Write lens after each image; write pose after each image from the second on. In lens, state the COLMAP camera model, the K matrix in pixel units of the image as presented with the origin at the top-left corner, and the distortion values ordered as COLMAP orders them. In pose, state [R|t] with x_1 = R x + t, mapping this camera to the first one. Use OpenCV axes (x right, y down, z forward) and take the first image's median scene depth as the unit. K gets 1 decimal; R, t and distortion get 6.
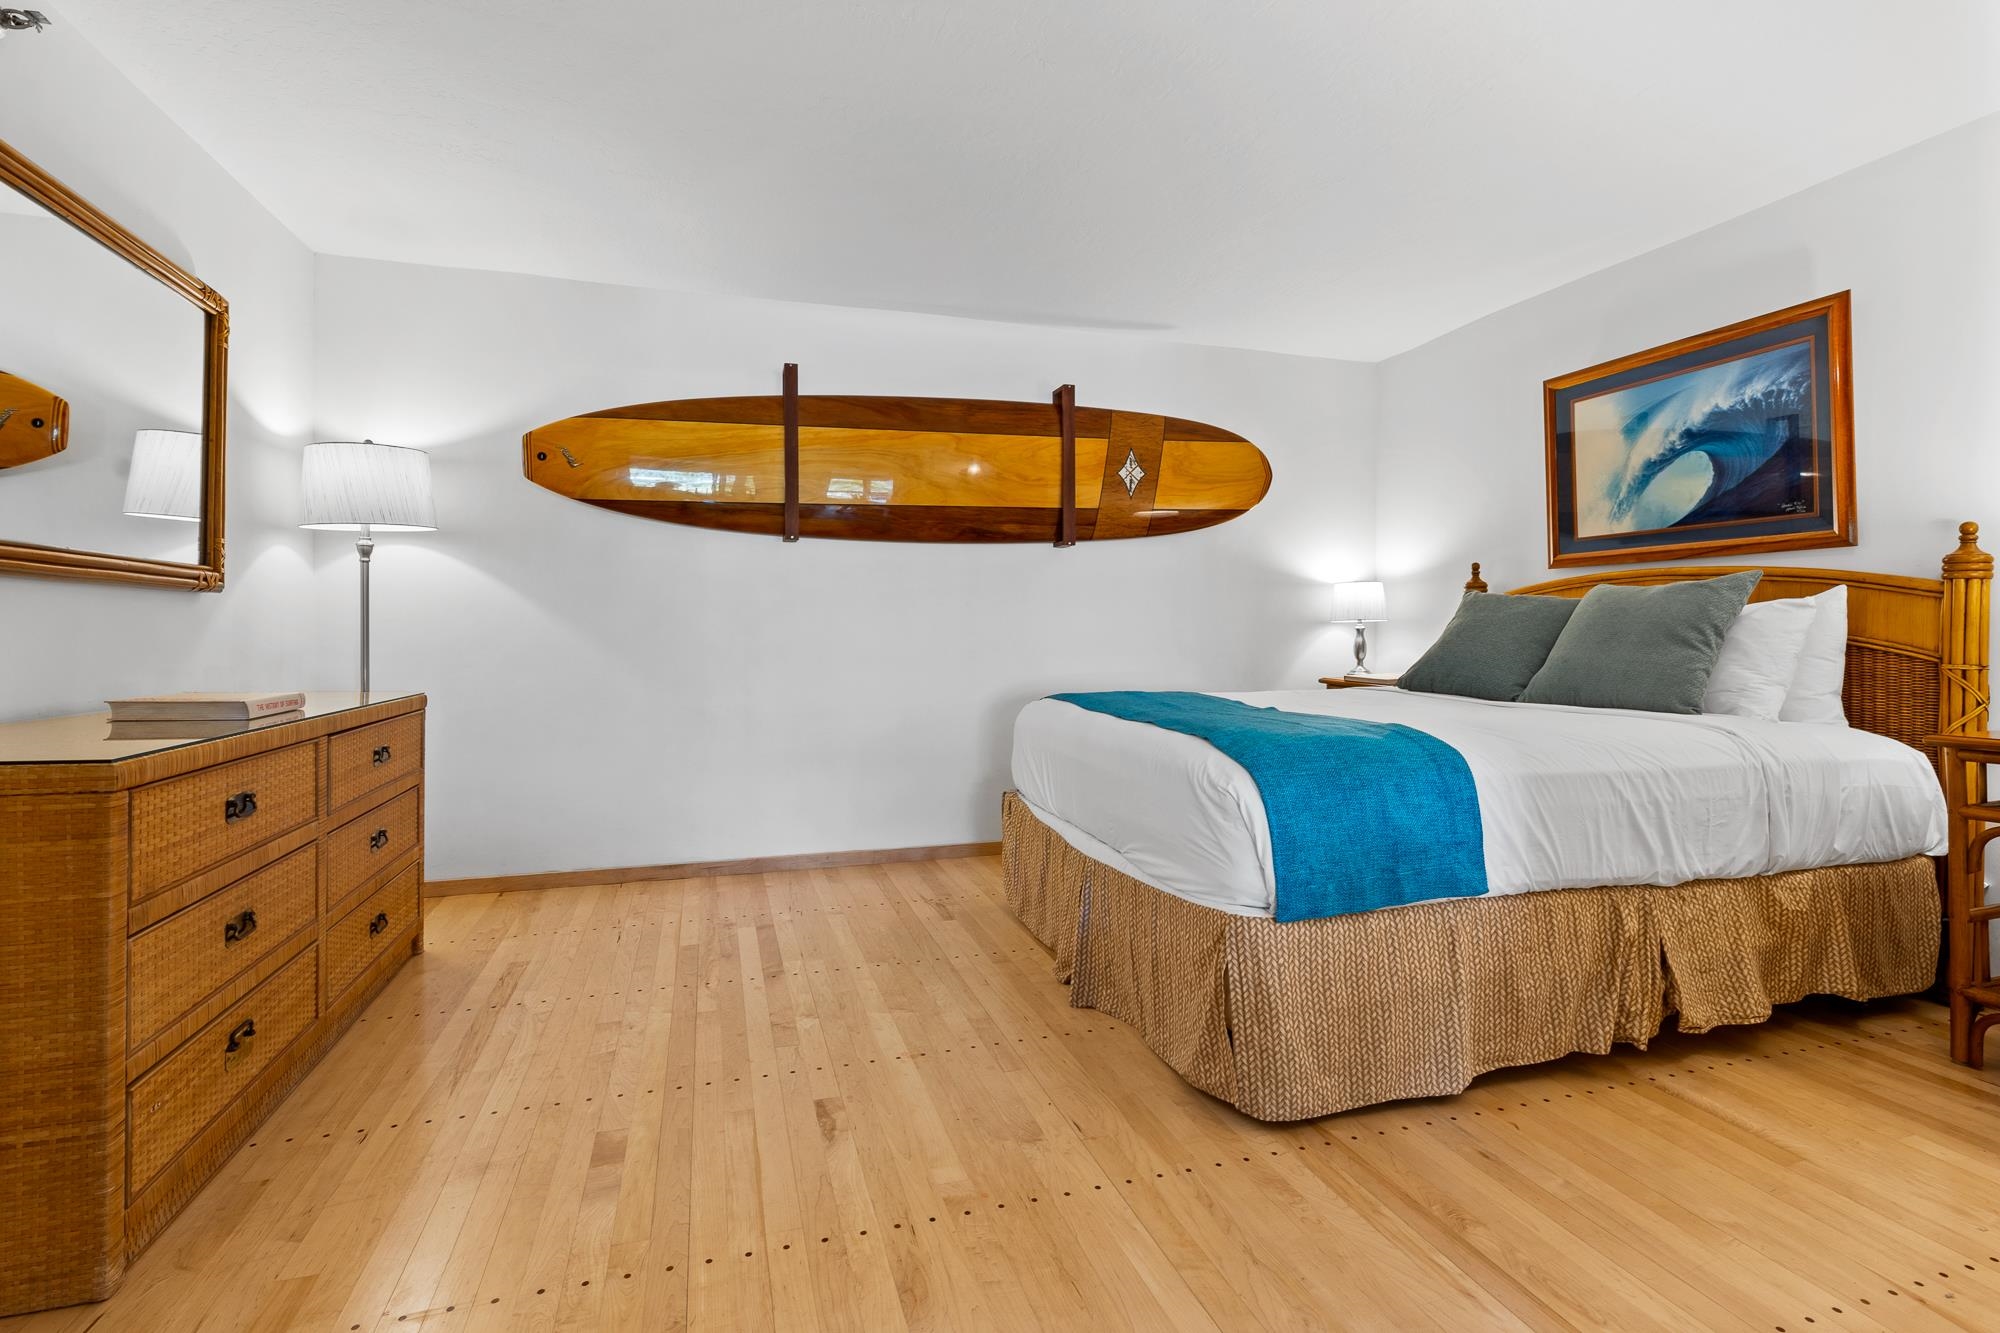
lens RADIAL K [[900.7, 0, 996.1], [0, 900.7, 623.4], [0, 0, 1]] dist [0.000530, 0.000198]
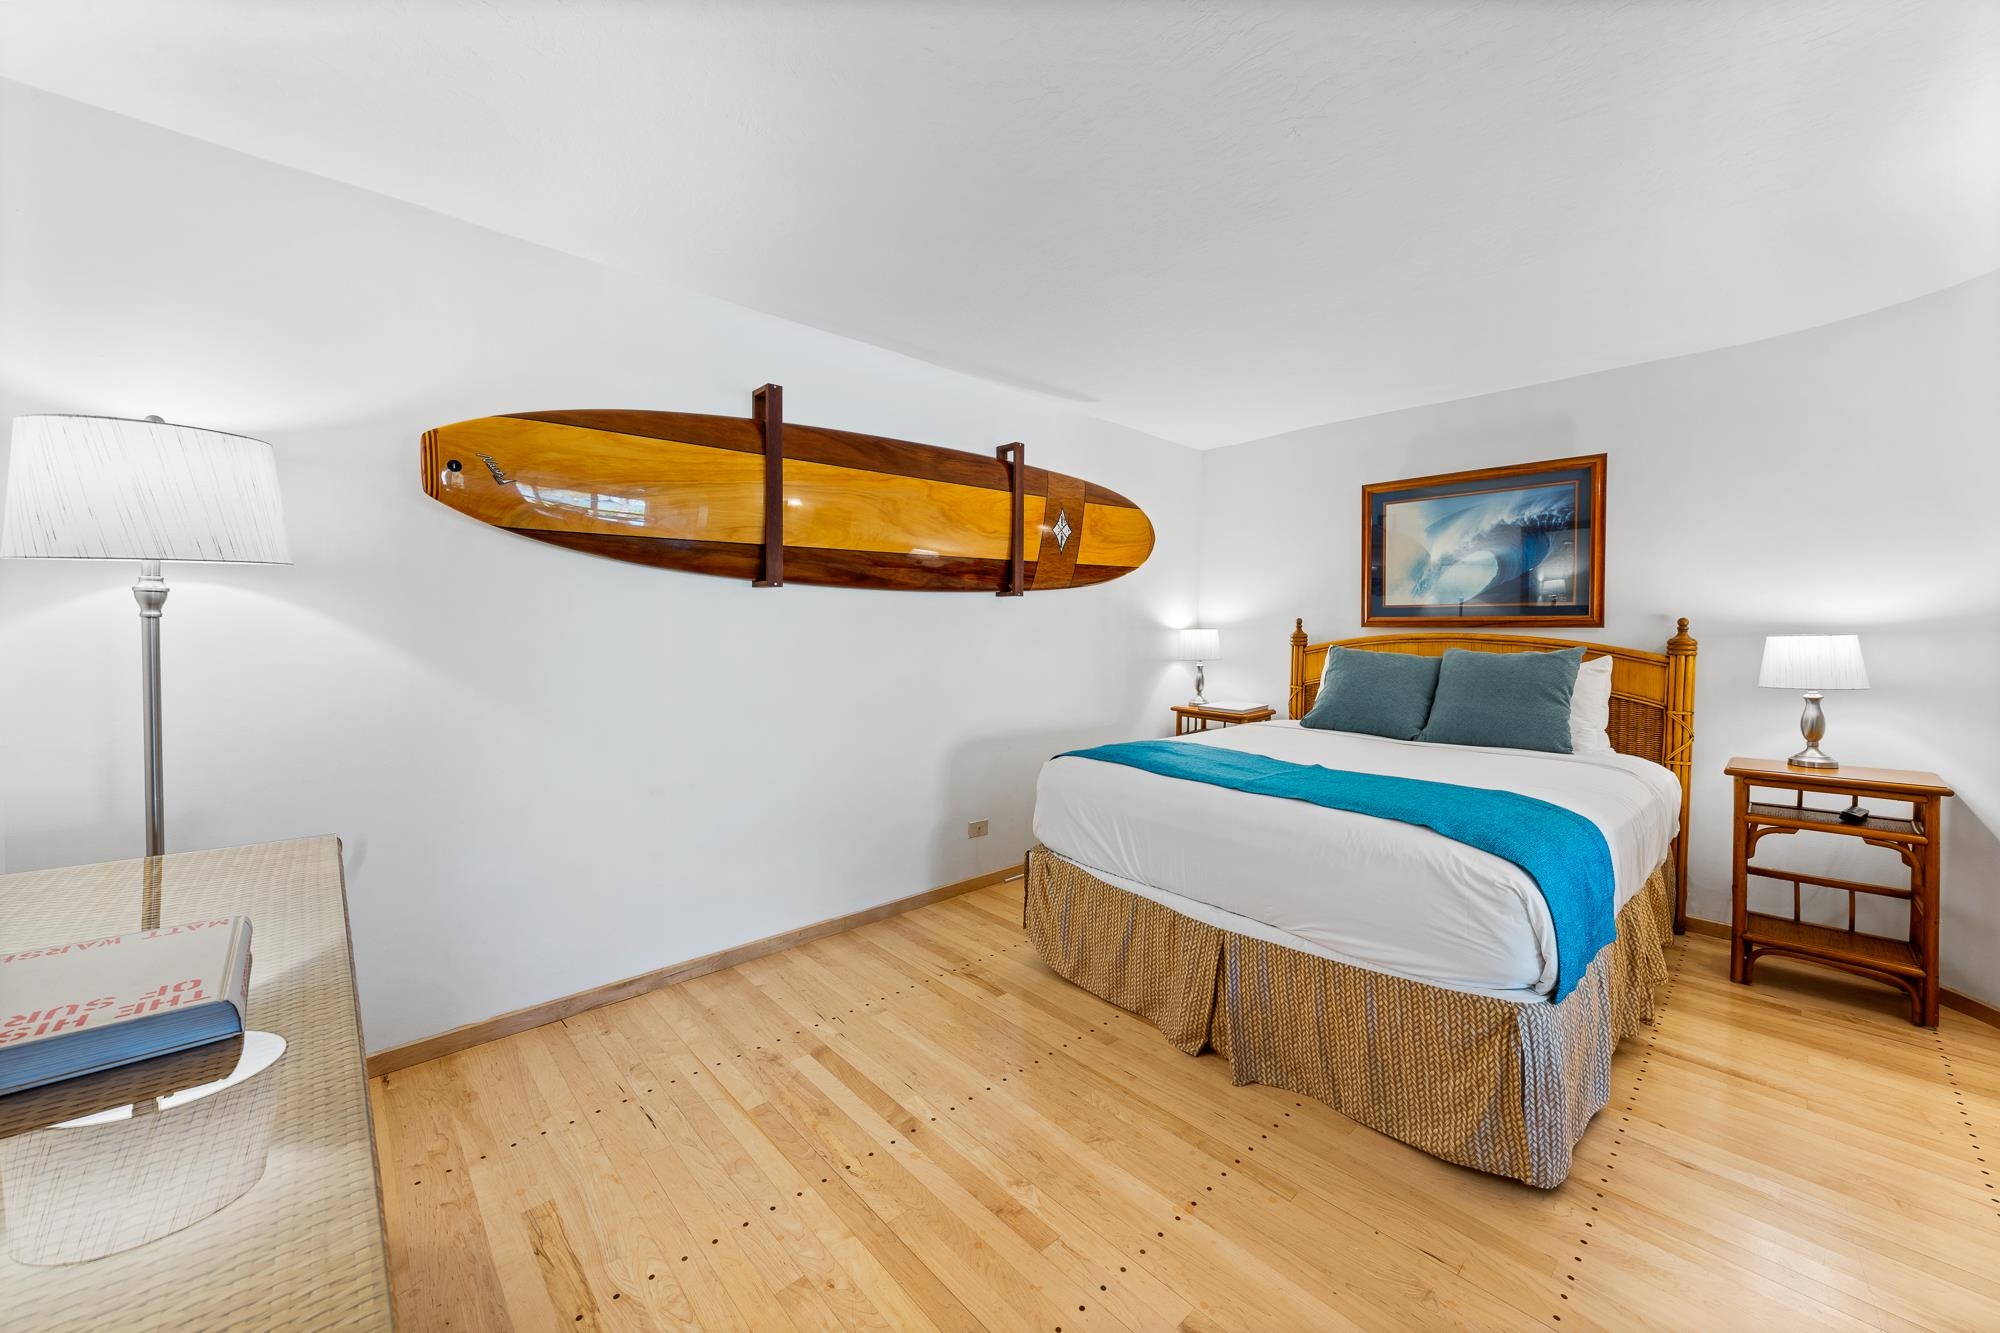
lens RADIAL K [[732.9, 0, 1002.7], [0, 732.9, 641.6], [0, 0, 1]] dist [-0.001399, -0.000224]
pose [[0.898811, -0.000599, 0.438336, -0.368233], [-0.011546, 0.999620, 0.025041, -0.065278], [-0.438184, -0.027569, 0.898462, 0.280860]]
